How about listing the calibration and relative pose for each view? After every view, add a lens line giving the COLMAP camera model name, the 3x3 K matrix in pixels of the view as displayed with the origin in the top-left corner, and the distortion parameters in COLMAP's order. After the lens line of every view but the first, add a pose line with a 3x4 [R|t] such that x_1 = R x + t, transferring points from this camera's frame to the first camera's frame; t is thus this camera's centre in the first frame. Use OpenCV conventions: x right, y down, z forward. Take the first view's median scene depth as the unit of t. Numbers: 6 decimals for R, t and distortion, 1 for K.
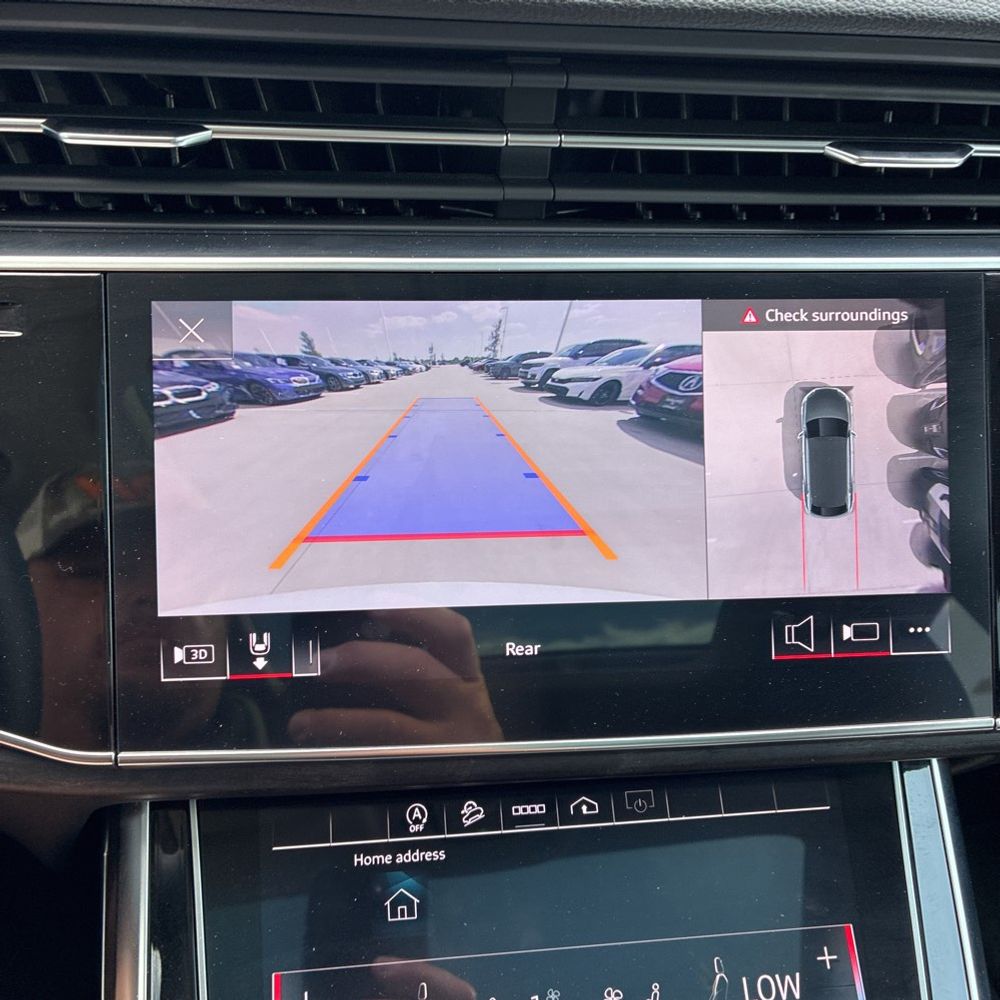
lens RADIAL K [[1008.0, 0, 497.5], [0, 1008.0, 516.0], [0, 0, 1]] dist [0.034258, -0.044885]
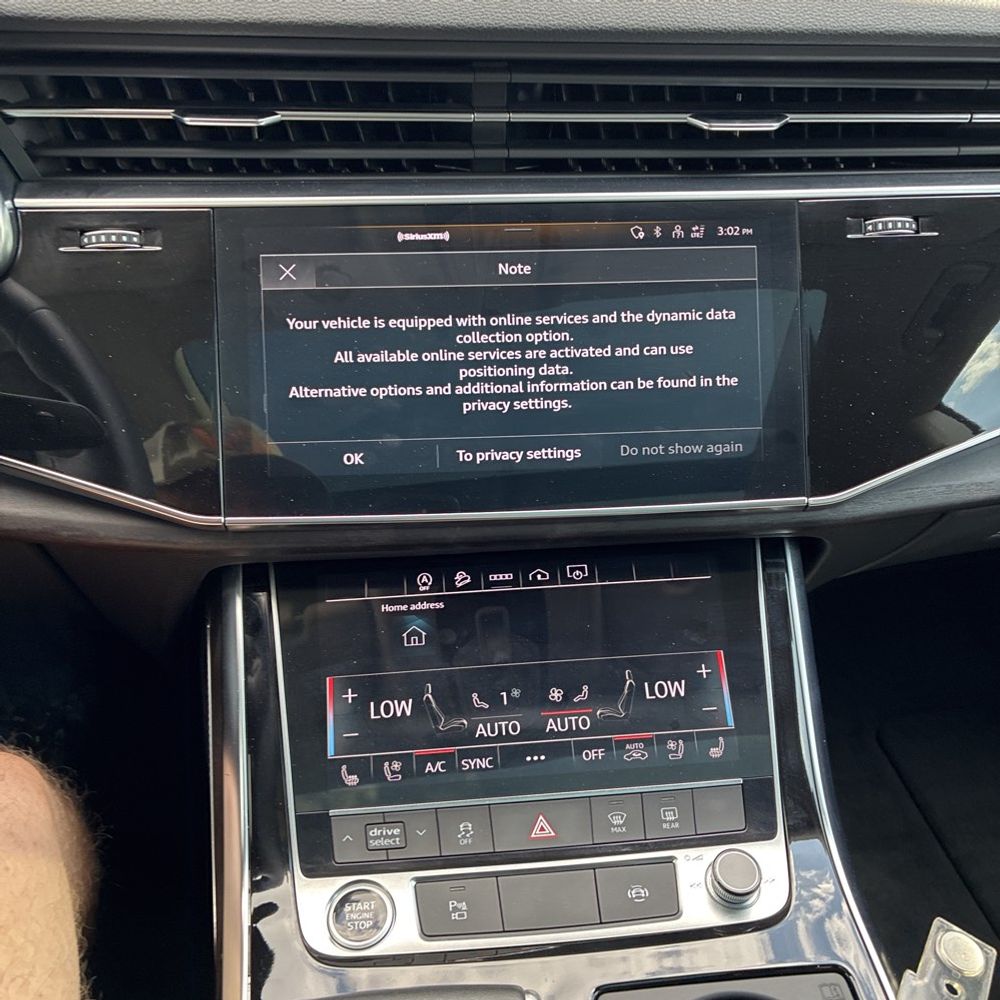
lens RADIAL K [[973.5, 0, 518.5], [0, 973.5, 498.8], [0, 0, 1]] dist [0.021775, -0.016313]
pose [[0.999714, -0.014162, -0.019282, 0.088883], [0.014186, 0.999899, 0.001074, 0.183797], [0.019265, -0.001347, 0.999813, -0.425814]]
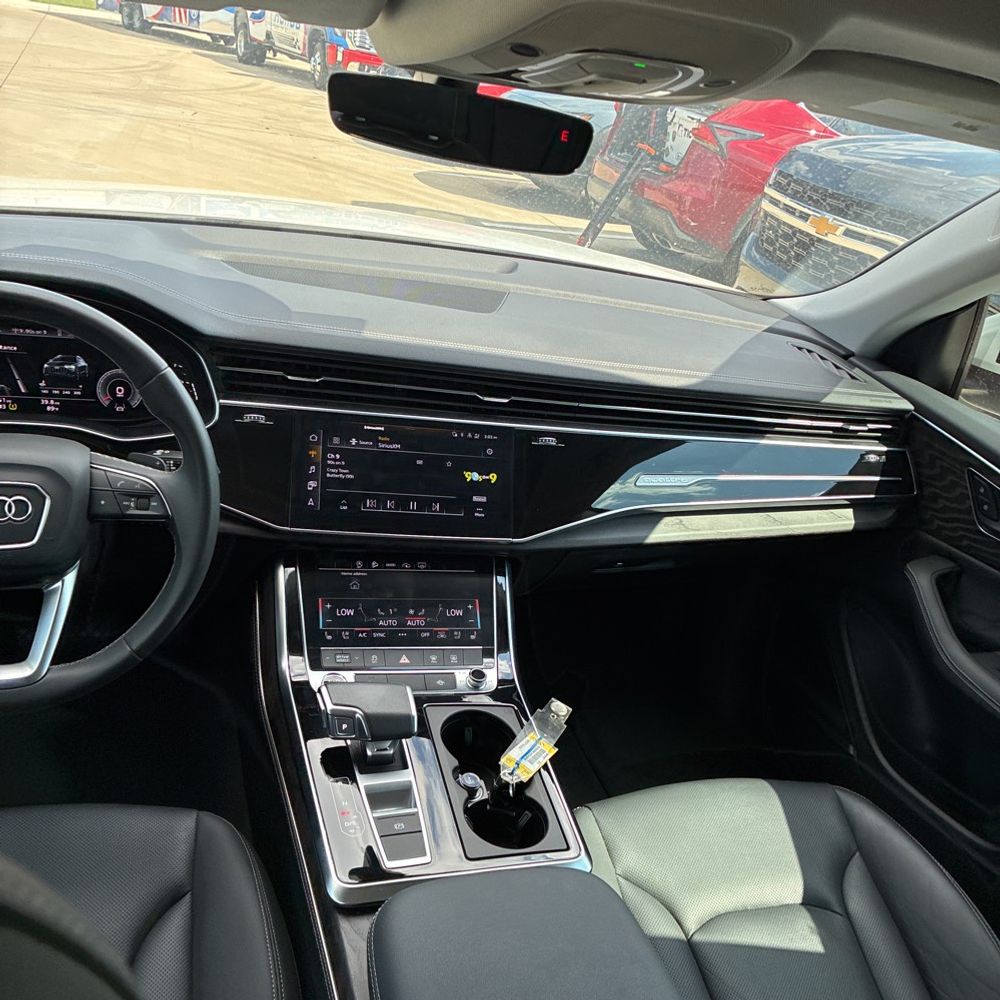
lens RADIAL K [[1027.8, 0, 510.9], [0, 1027.8, 507.8], [0, 0, 1]] dist [0.026672, -0.013129]
pose [[0.977917, 0.064334, 0.198843, -0.300244], [-0.034681, 0.988205, -0.149161, 0.643382], [-0.206094, 0.138971, 0.968614, -2.741955]]
